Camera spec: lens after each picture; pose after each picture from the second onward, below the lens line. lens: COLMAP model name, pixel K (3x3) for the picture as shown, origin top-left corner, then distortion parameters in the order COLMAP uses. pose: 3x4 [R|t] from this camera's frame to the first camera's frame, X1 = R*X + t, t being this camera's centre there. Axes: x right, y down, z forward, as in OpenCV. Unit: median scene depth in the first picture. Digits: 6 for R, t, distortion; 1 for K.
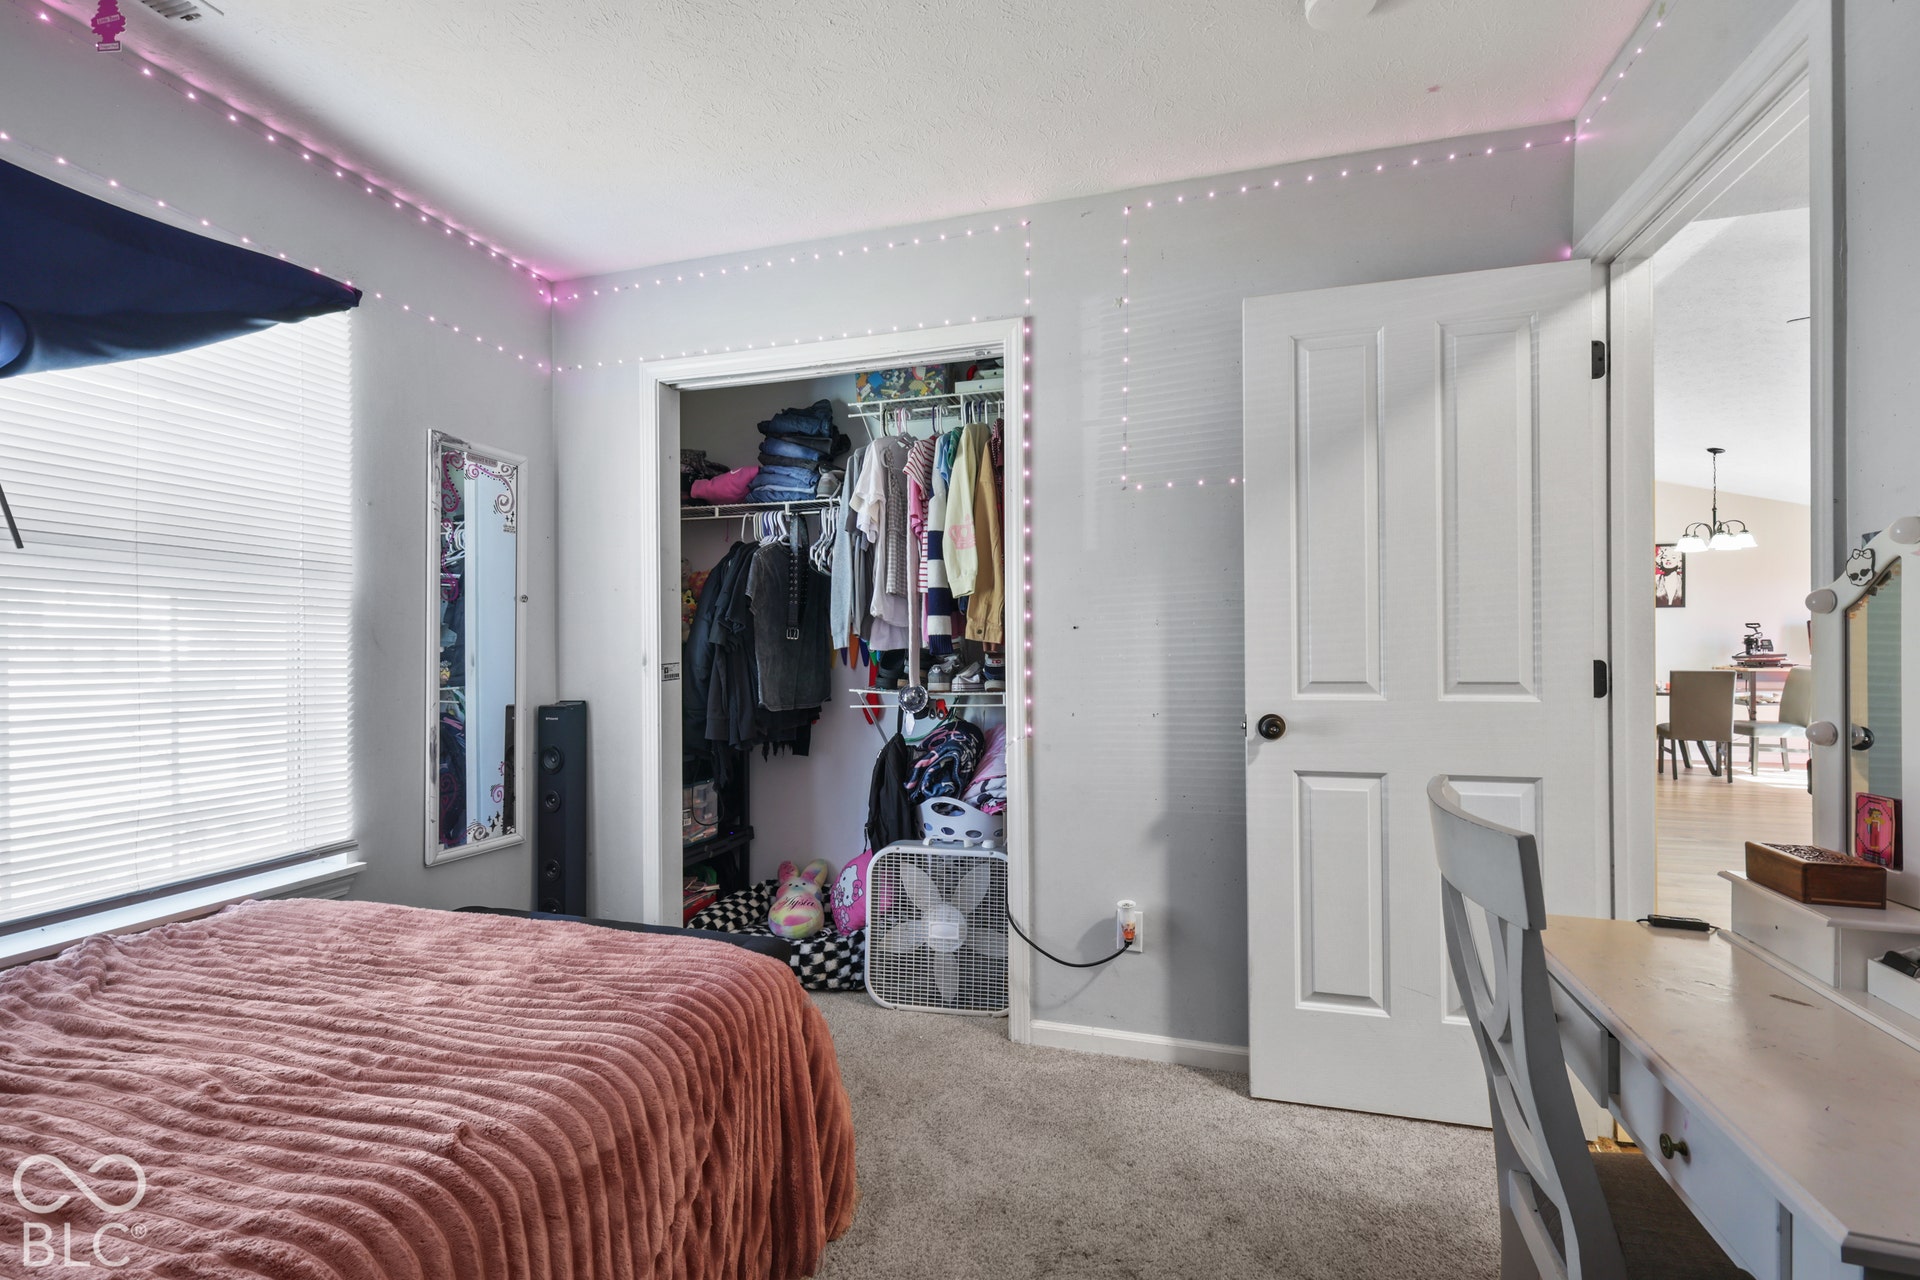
lens RADIAL K [[847.7, 0, 959.4], [0, 847.7, 642.8], [0, 0, 1]] dist [0.003799, 0.000288]
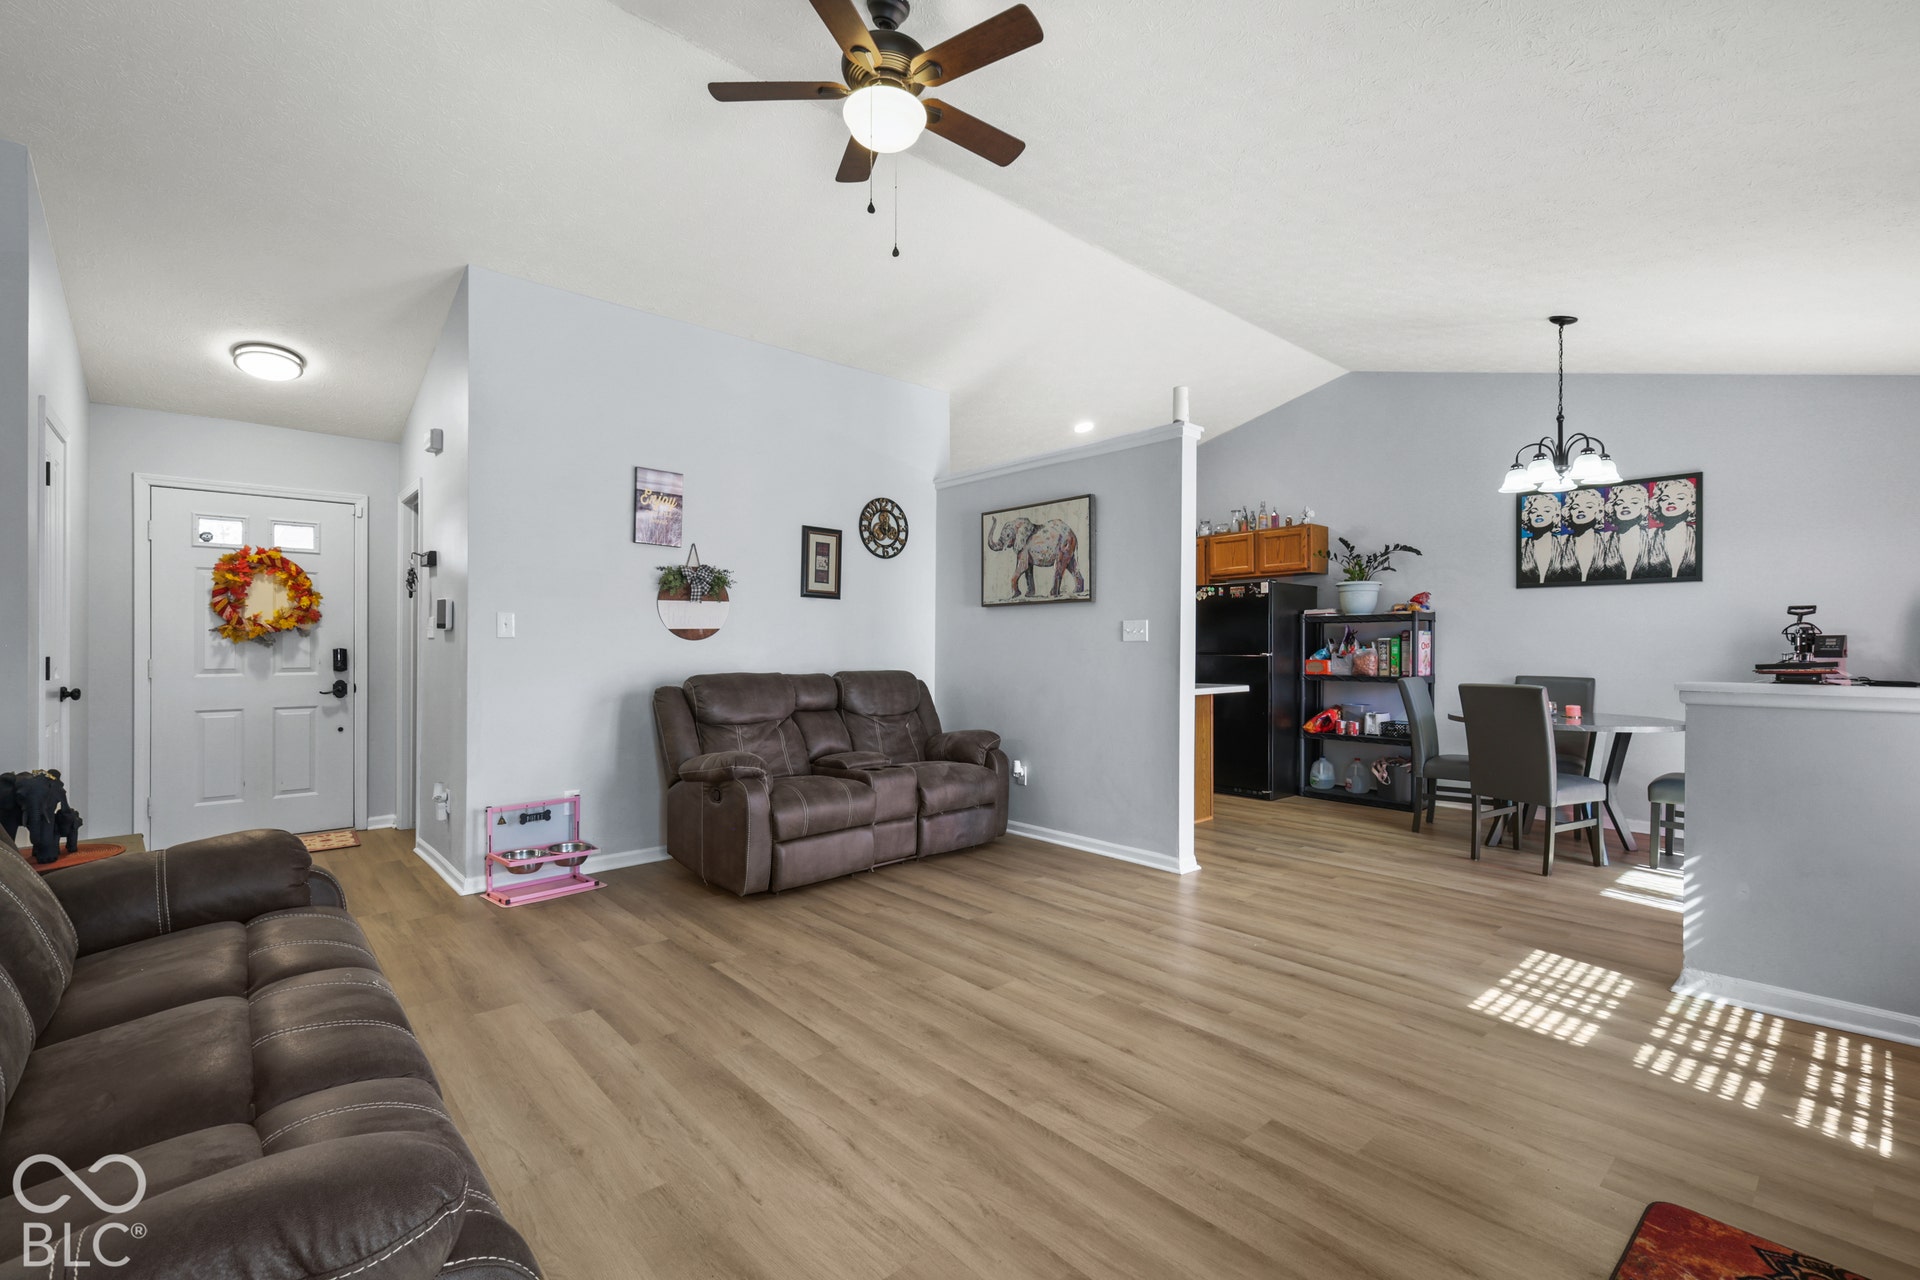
lens RADIAL K [[838.4, 0, 959.4], [0, 838.4, 642.3], [0, 0, 1]] dist [0.003509, -0.000237]
pose [[0.848270, 0.003681, -0.529551, 0.758629], [-0.002724, 0.999993, 0.002587, 0.000423], [0.529557, -0.000751, 0.848274, 0.245977]]
